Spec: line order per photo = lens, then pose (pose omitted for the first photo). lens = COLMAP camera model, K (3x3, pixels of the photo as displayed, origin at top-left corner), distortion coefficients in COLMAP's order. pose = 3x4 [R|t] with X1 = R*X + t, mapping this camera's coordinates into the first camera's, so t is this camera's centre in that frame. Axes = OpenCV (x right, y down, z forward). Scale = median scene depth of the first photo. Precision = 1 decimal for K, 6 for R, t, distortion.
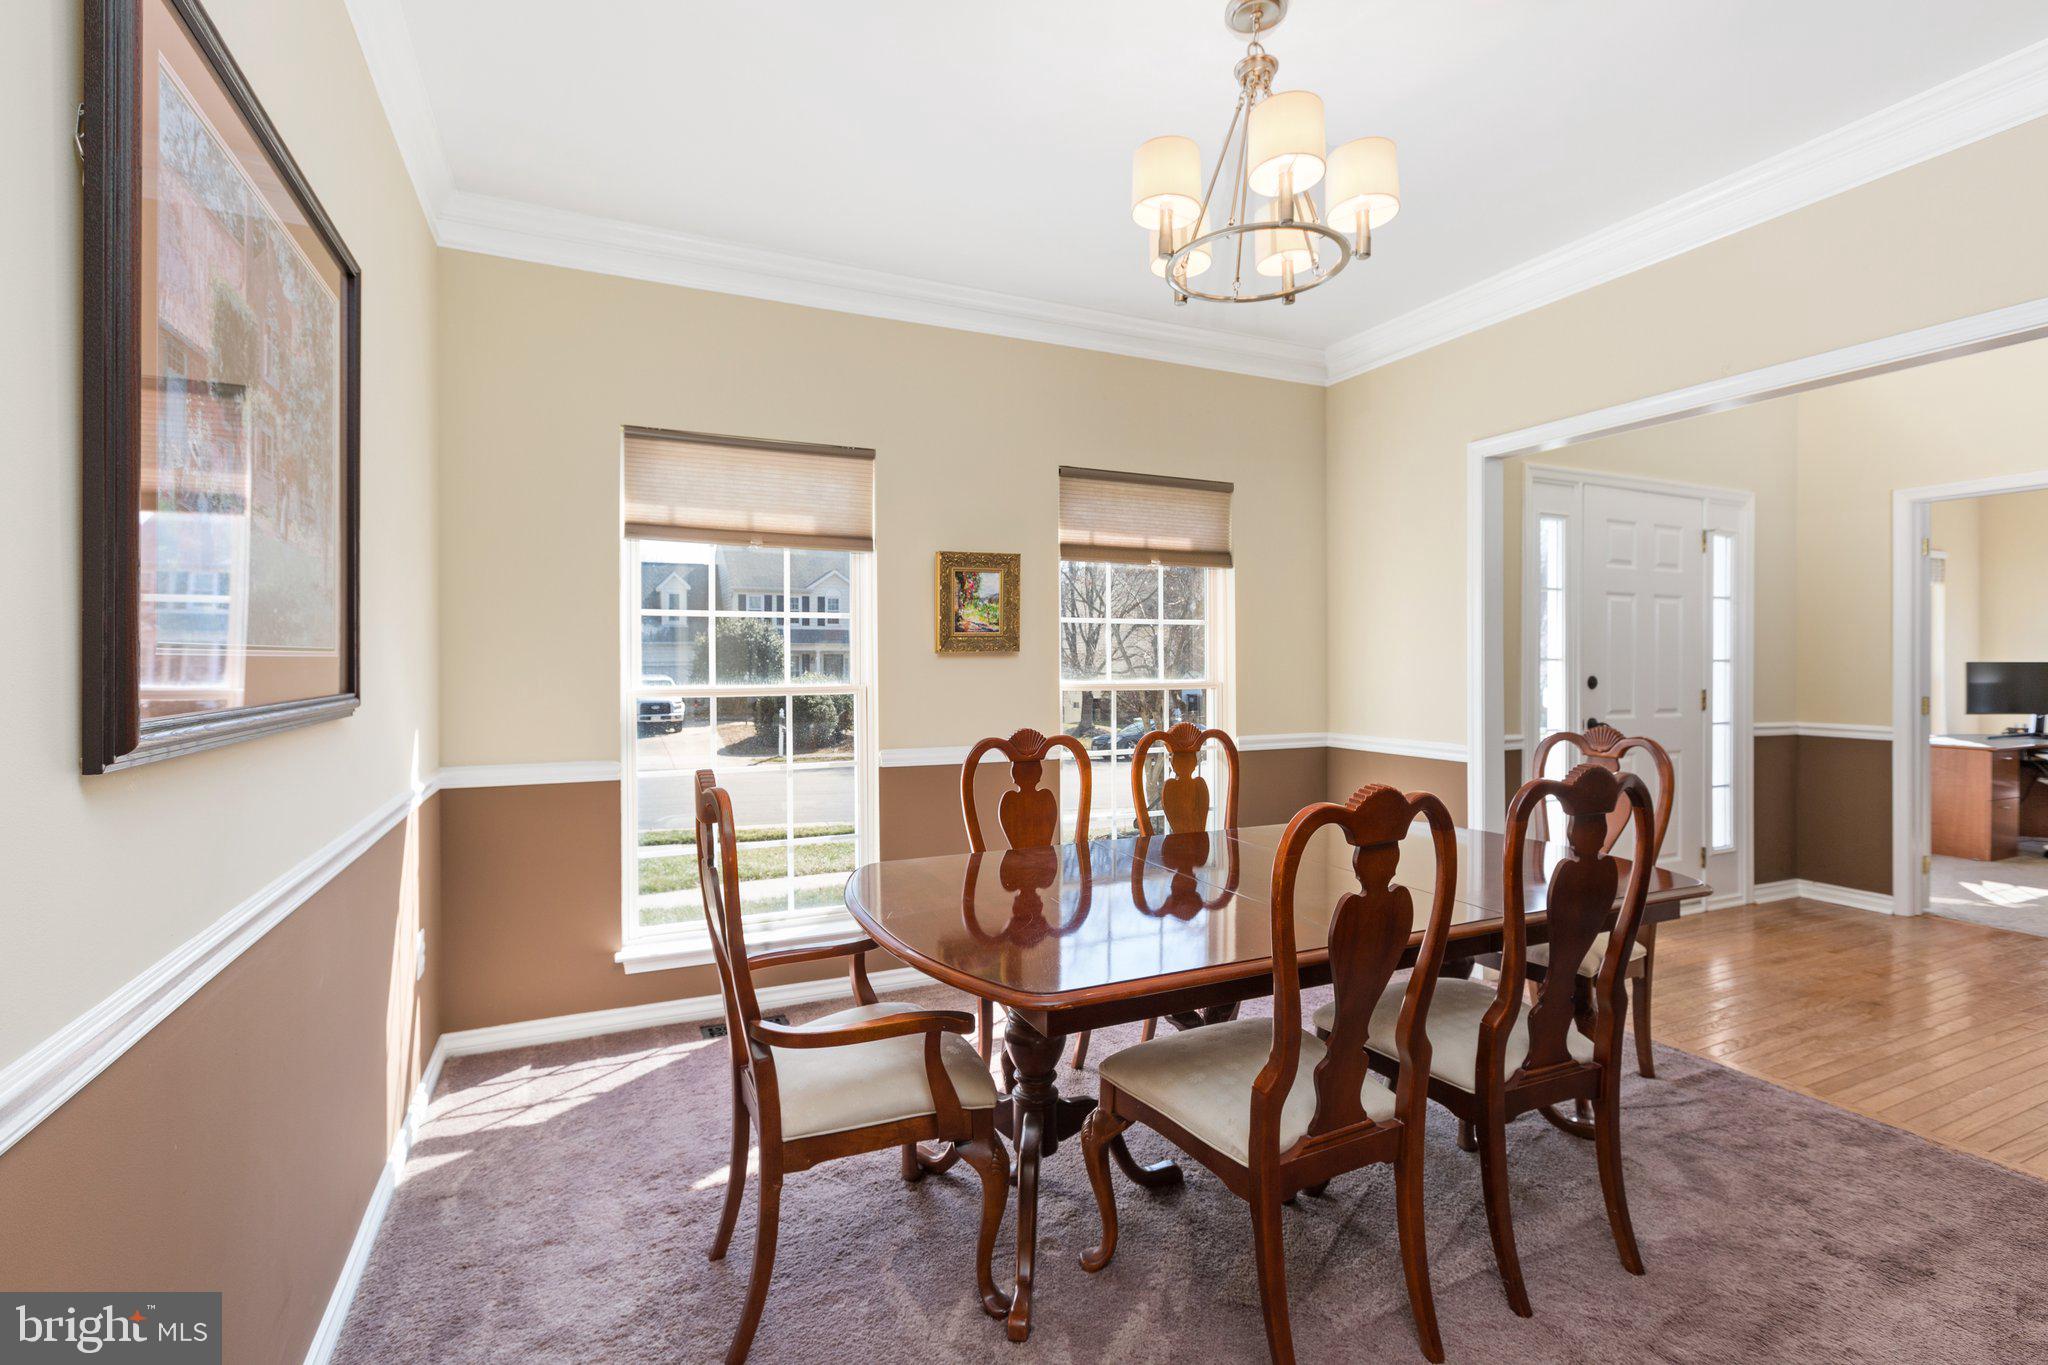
lens RADIAL K [[912.4, 0, 1021.1], [0, 912.4, 672.0], [0, 0, 1]] dist [-0.000393, -0.000235]
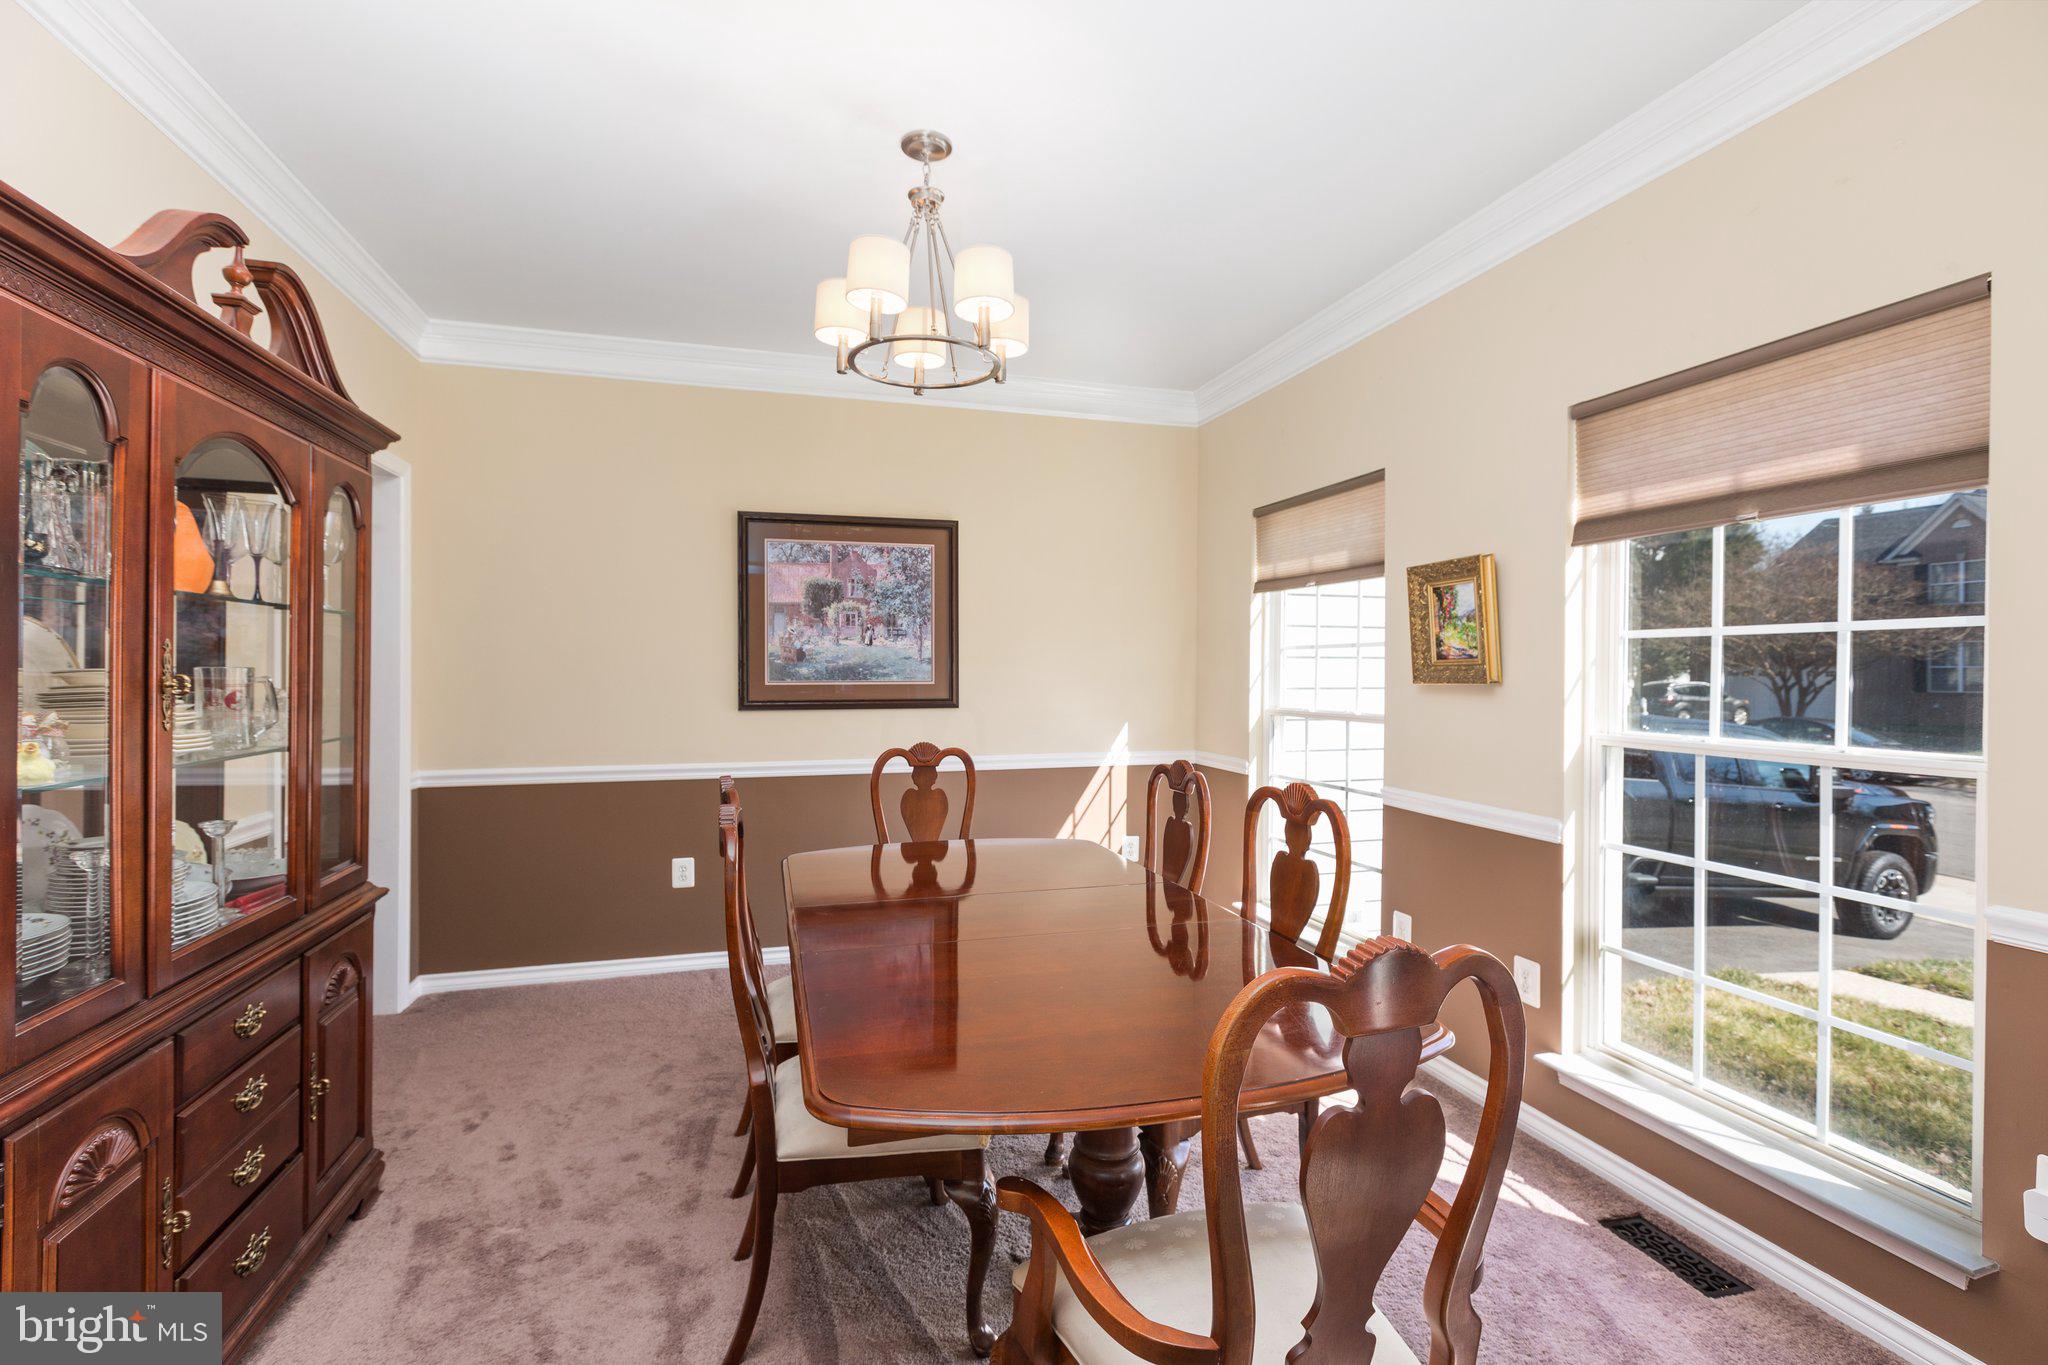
lens RADIAL K [[912.4, 0, 1021.1], [0, 912.4, 672.0], [0, 0, 1]] dist [-0.000393, -0.000235]
pose [[-0.145486, 0.006595, -0.989338, 0.808895], [-0.010048, 0.999916, 0.008143, -0.035196], [0.989309, 0.011126, -0.145407, 0.743061]]
